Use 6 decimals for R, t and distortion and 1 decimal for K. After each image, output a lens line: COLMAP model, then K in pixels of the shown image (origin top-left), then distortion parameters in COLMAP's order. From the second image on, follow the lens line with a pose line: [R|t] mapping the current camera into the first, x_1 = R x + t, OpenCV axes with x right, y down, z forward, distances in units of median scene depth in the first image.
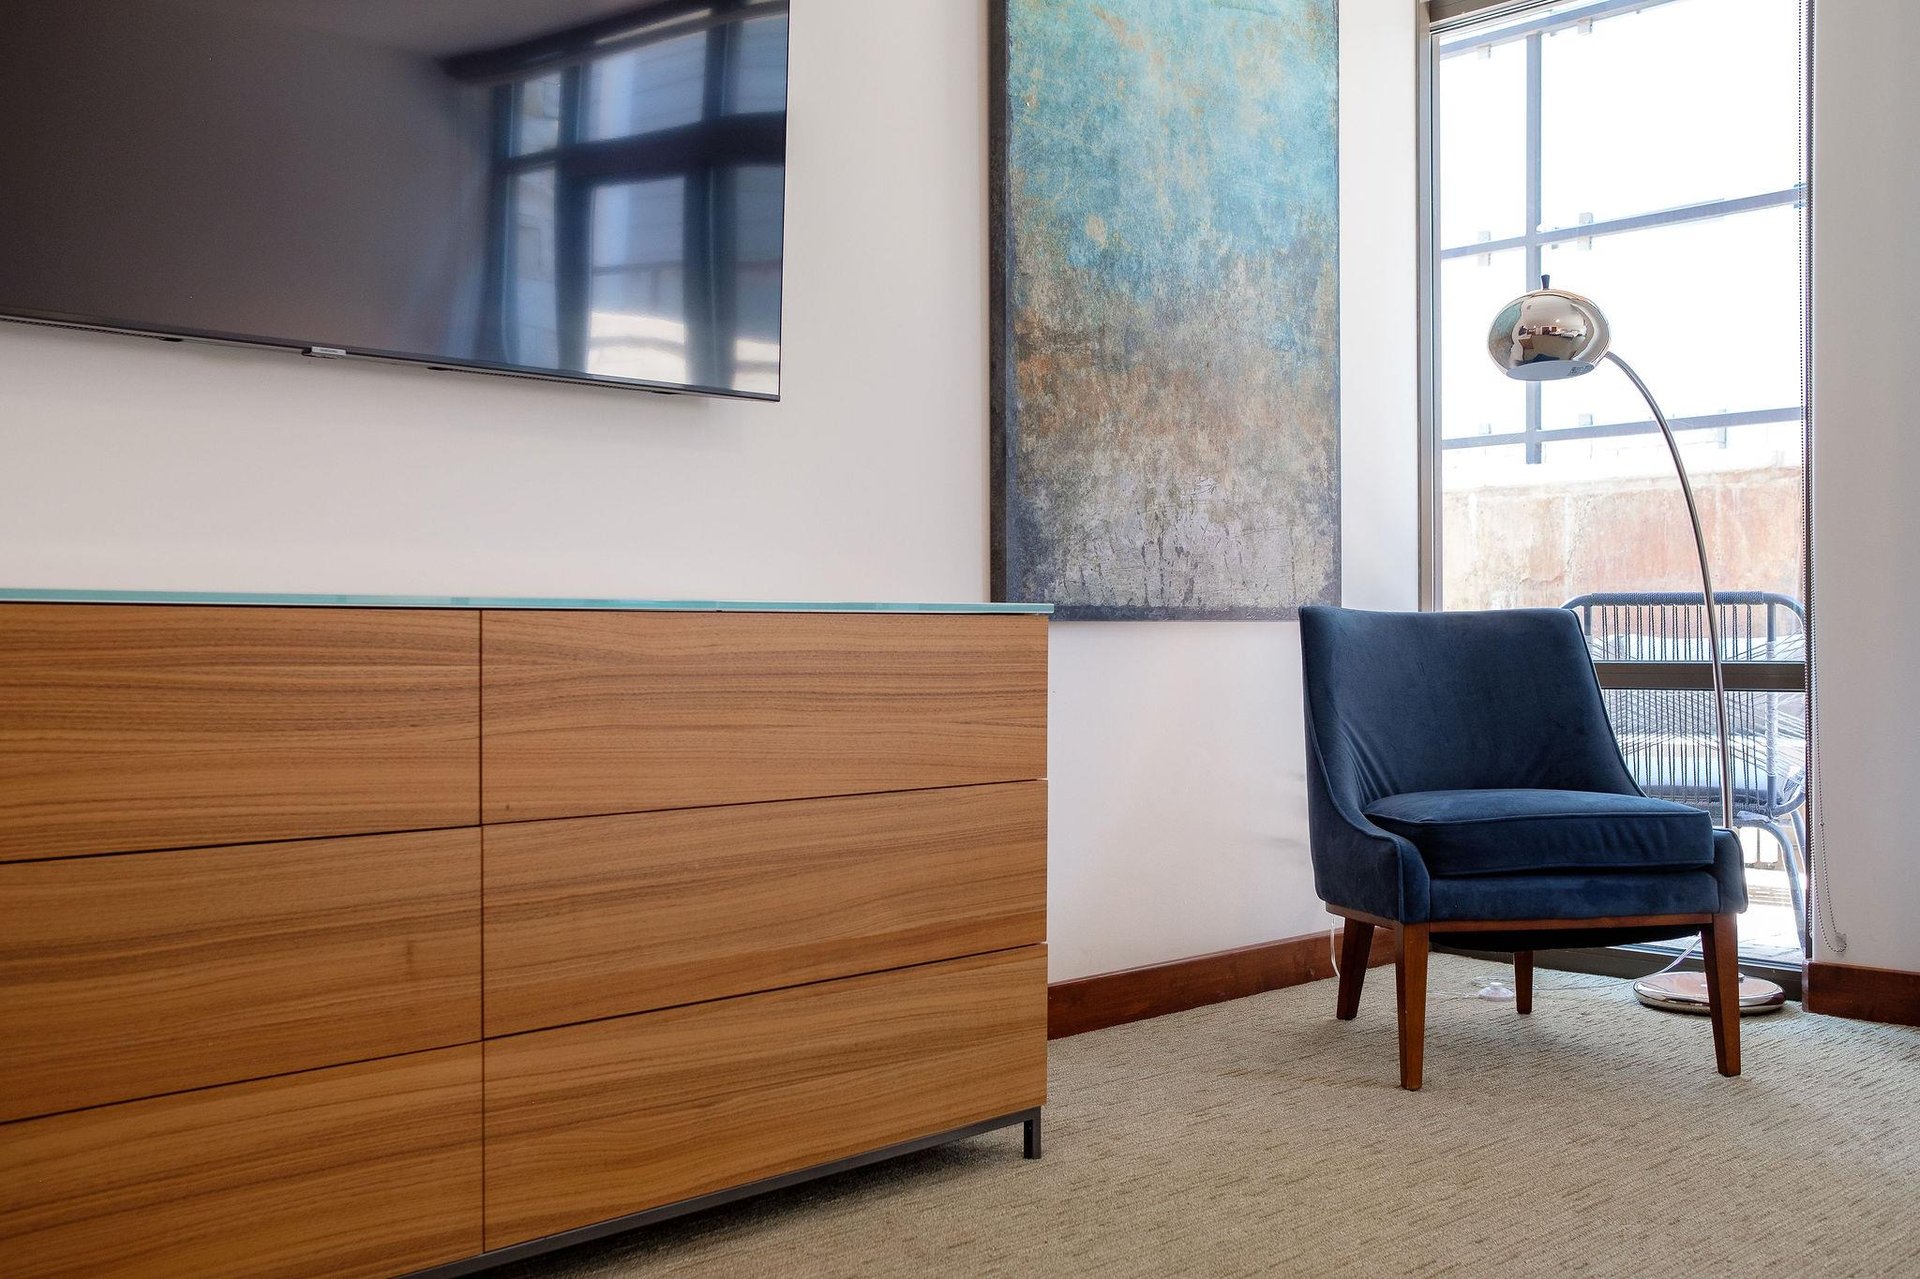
lens RADIAL K [[1916.1, 0, 960.0], [0, 1916.1, 639.5], [0, 0, 1]] dist [-0.016752, -0.005665]
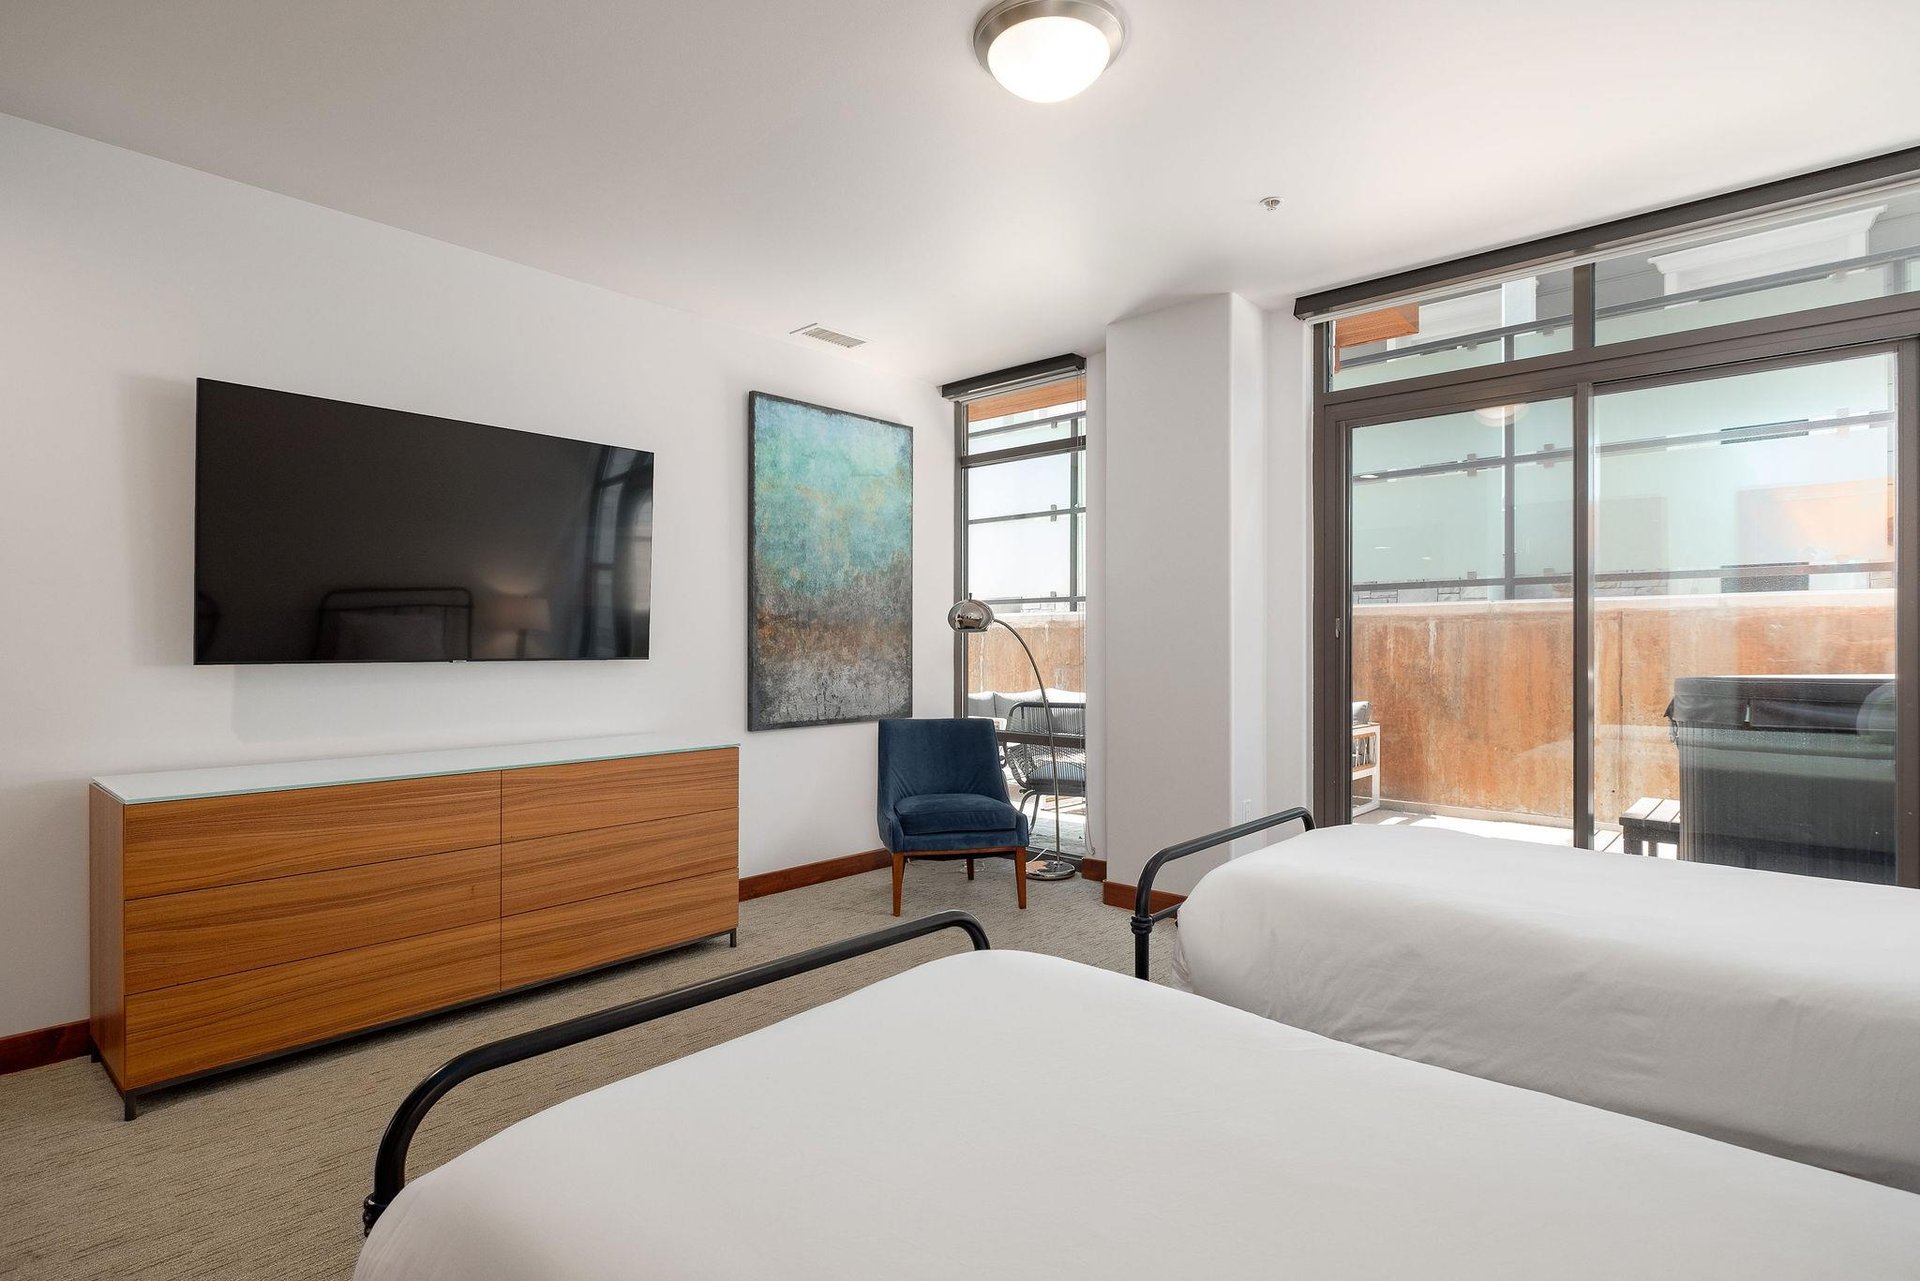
lens RADIAL K [[984.9, 0, 960.0], [0, 984.9, 640.5], [0, 0, 1]] dist [-0.001265, -0.000408]
pose [[0.996825, 0.004486, 0.079493, 0.191231], [-0.003934, 0.999967, -0.007095, -0.119971], [-0.079523, 0.006760, 0.996810, -0.325031]]
